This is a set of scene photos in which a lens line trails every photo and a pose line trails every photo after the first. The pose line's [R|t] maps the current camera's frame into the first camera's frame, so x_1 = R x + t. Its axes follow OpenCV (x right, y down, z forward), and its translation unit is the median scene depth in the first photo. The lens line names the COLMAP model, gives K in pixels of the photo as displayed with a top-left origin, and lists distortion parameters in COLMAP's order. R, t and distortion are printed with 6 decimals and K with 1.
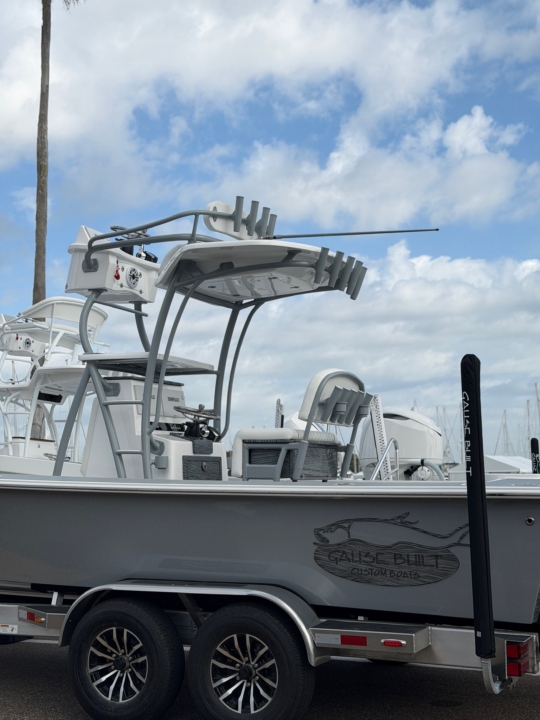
lens RADIAL K [[986.4, 0, 268.9], [0, 986.4, 373.2], [0, 0, 1]] dist [0.101720, -0.027967]
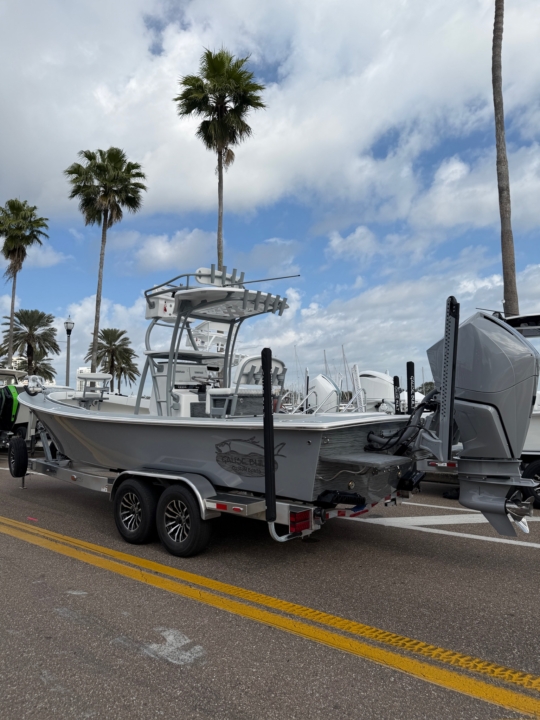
lens RADIAL K [[501.1, 0, 268.0], [0, 501.1, 359.9], [0, 0, 1]] dist [0.093942, -0.122811]
pose [[0.963074, -0.029532, -0.267613, 0.320262], [0.034524, 0.999306, 0.013967, -0.007302], [0.267015, -0.022690, 0.963425, 0.104829]]
